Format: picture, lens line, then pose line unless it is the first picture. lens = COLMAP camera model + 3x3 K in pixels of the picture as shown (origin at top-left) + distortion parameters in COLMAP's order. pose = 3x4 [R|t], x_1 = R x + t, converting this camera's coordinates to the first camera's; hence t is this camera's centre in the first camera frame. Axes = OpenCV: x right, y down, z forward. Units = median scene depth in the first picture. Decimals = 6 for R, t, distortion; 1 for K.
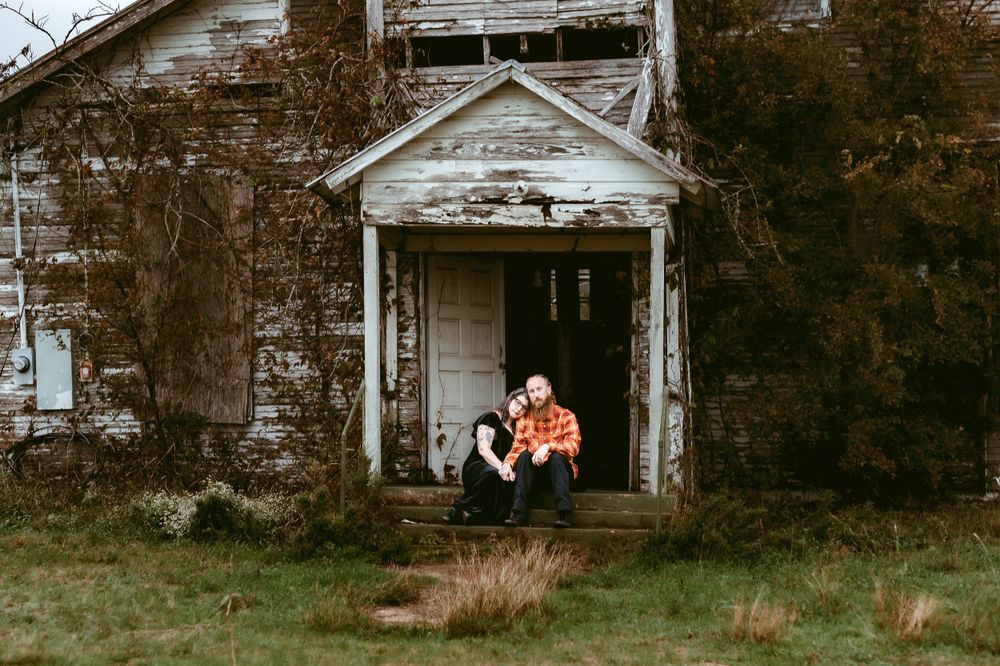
lens RADIAL K [[1834.4, 0, 500.0], [0, 1834.4, 333.0], [0, 0, 1]] dist [0.074566, 0.068180]
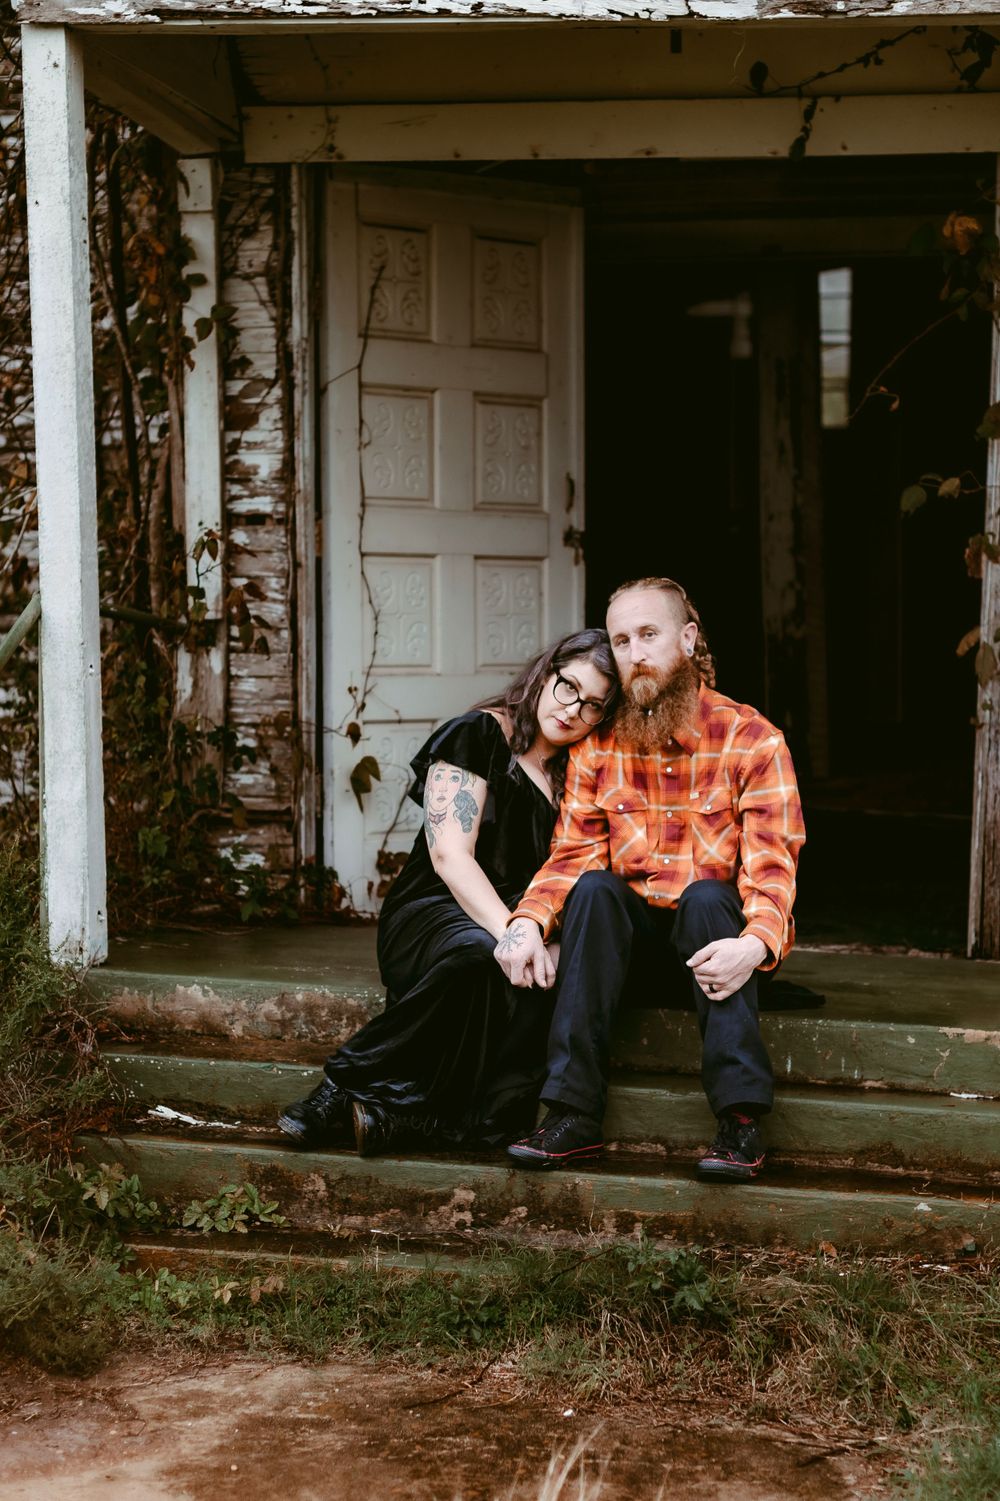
lens RADIAL K [[2753.4, 0, 500.0], [0, 2753.4, 750.5], [0, 0, 1]] dist [0.074566, 0.068180]
pose [[0.997134, 0.006457, -0.075381, 0.027169], [0.001258, 0.994798, 0.101857, 0.006364], [0.075647, -0.101660, 0.991939, 0.555230]]
